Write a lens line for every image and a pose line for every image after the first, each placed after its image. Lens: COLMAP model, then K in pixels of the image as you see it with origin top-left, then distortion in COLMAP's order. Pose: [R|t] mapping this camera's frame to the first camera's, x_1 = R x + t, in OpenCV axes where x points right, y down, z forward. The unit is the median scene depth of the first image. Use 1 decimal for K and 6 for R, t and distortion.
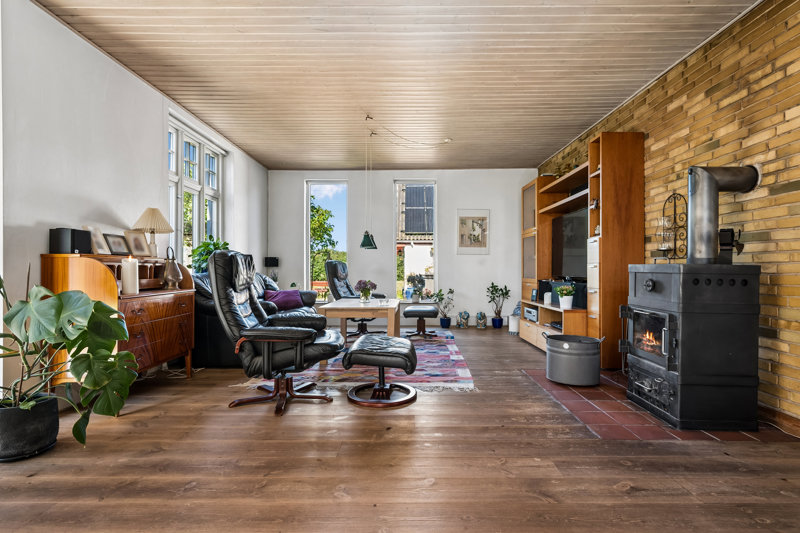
lens RADIAL K [[412.5, 0, 399.6], [0, 412.5, 267.3], [0, 0, 1]] dist [-0.006229, -0.000357]
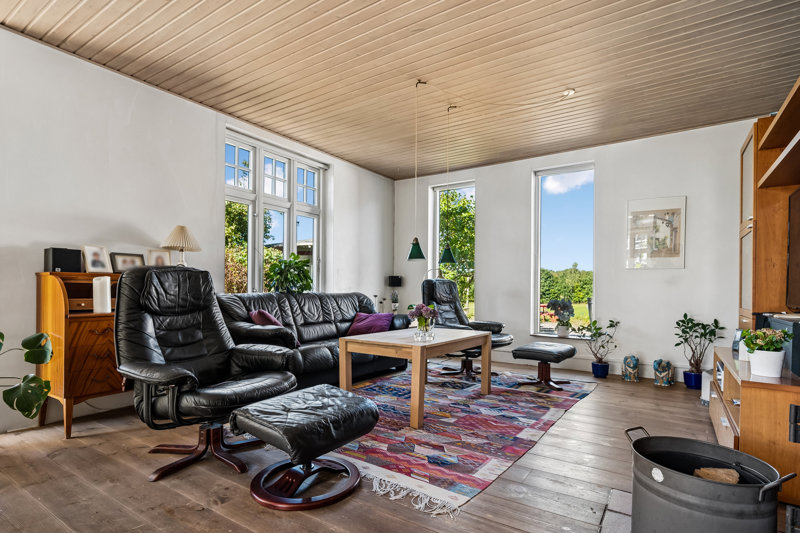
lens RADIAL K [[412.5, 0, 401.4], [0, 412.5, 291.1], [0, 0, 1]] dist [-0.006229, -0.000357]
pose [[0.837892, 0.009752, -0.545749, 0.228464], [-0.005595, 0.999941, 0.009279, 0.000285], [0.545808, -0.004721, 0.837897, 0.280512]]
